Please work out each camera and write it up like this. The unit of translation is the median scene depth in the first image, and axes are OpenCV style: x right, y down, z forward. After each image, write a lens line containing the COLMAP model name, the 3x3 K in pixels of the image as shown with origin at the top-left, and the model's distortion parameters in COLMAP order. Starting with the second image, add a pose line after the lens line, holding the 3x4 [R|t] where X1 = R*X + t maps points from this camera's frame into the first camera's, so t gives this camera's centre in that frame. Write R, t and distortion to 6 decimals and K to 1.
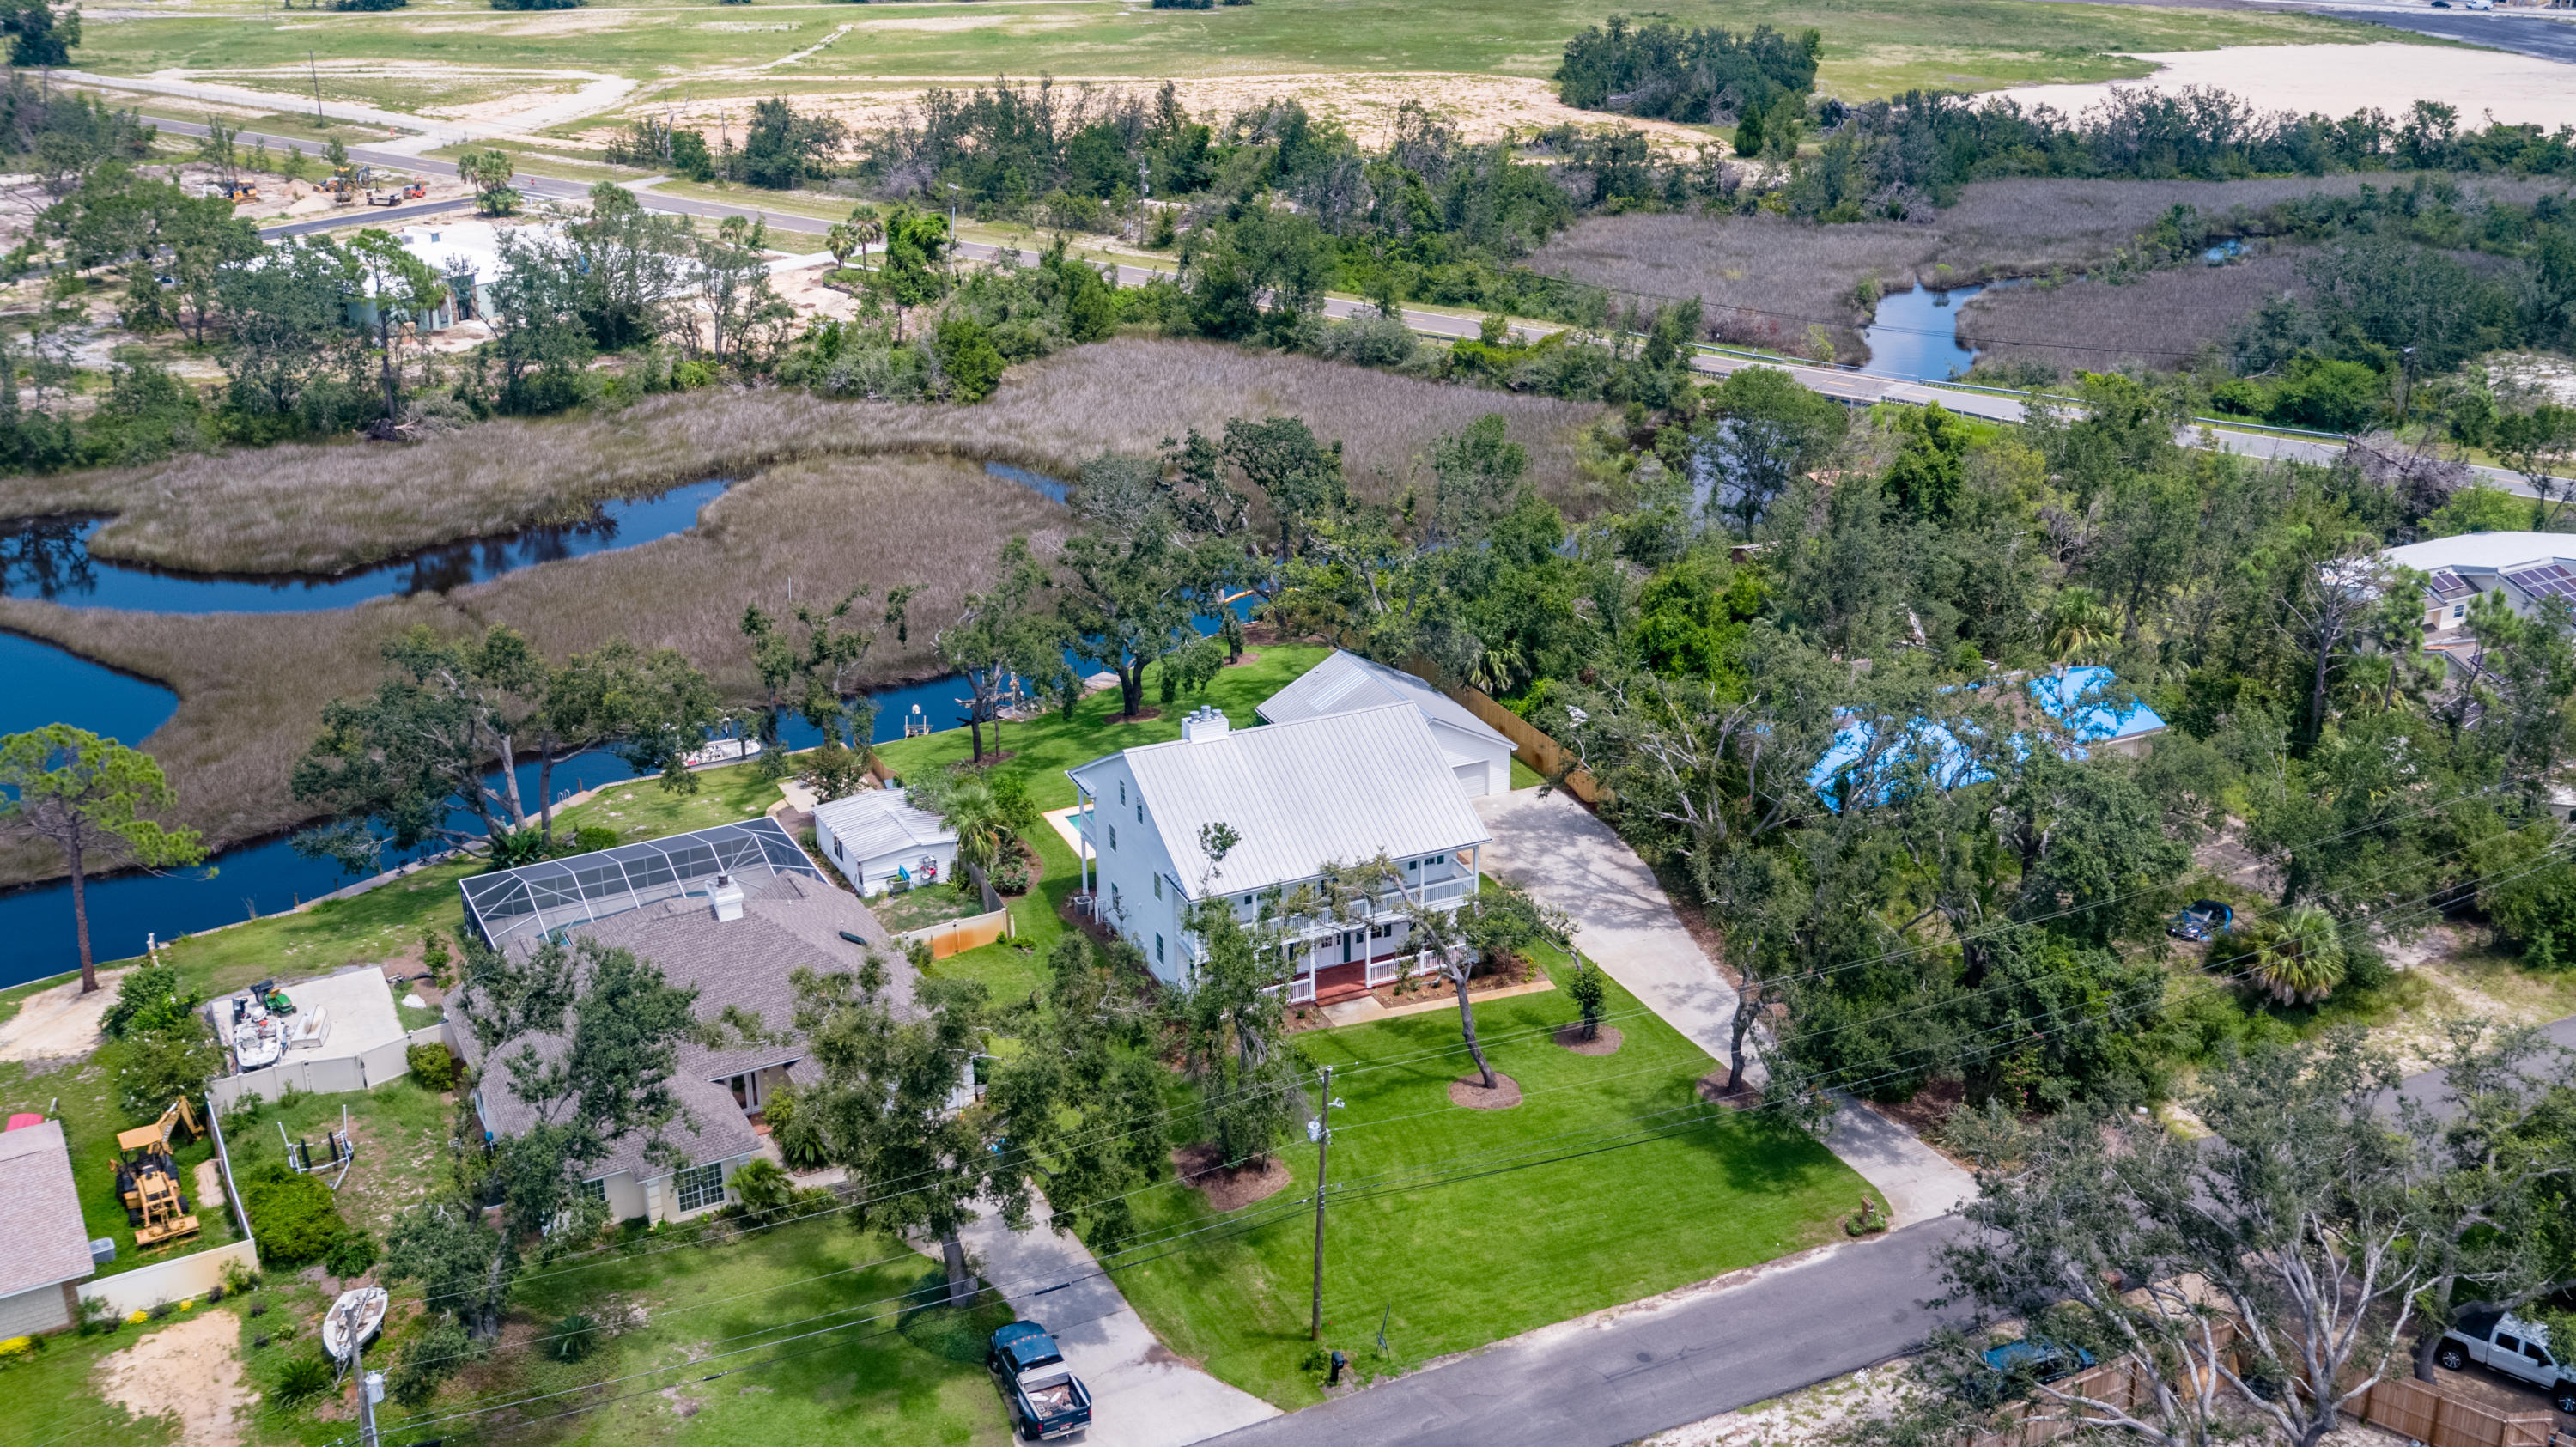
lens RADIAL K [[2352.7, 0, 1291.2], [0, 2352.7, 723.1], [0, 0, 1]] dist [-0.002179, 0.000000]
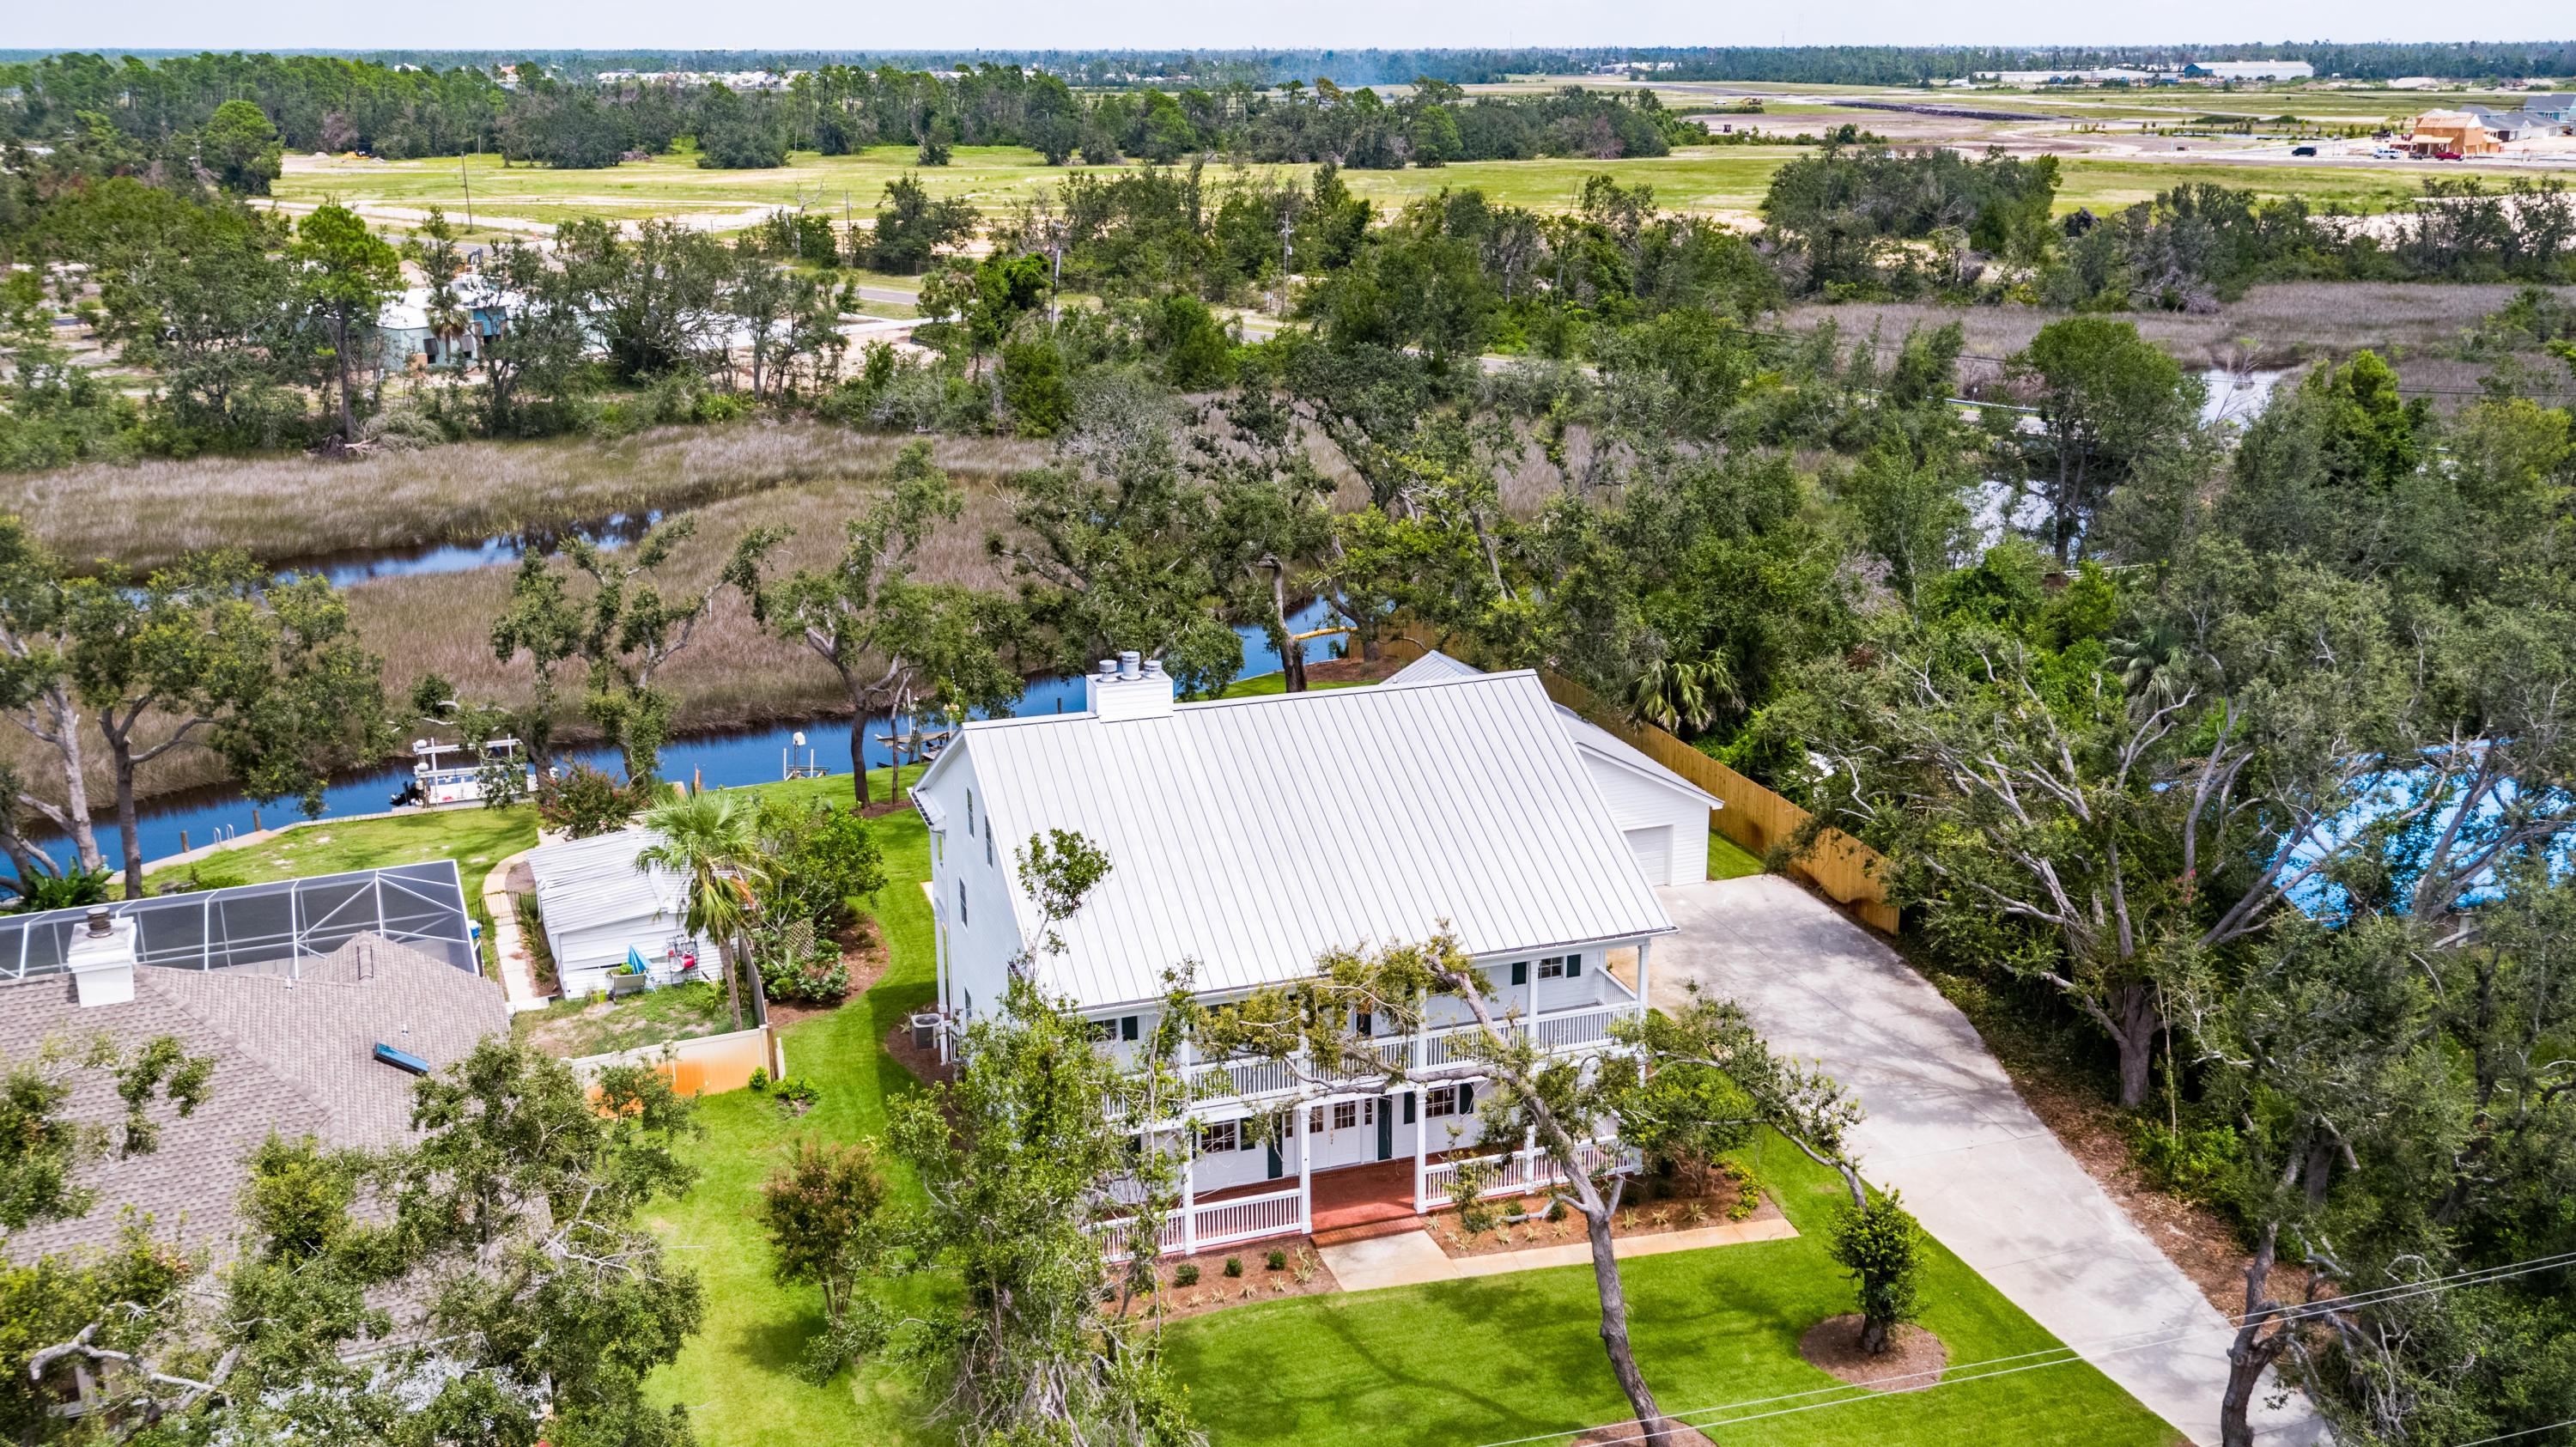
lens RADIAL K [[2352.7, 0, 1221.6], [0, 2352.7, 707.3], [0, 0, 1]] dist [-0.002179, 0.000000]
pose [[0.993718, 0.034243, -0.106545, 0.033985], [-0.043088, 0.995712, -0.081857, 0.039902], [0.103285, 0.085934, 0.990933, 0.407621]]
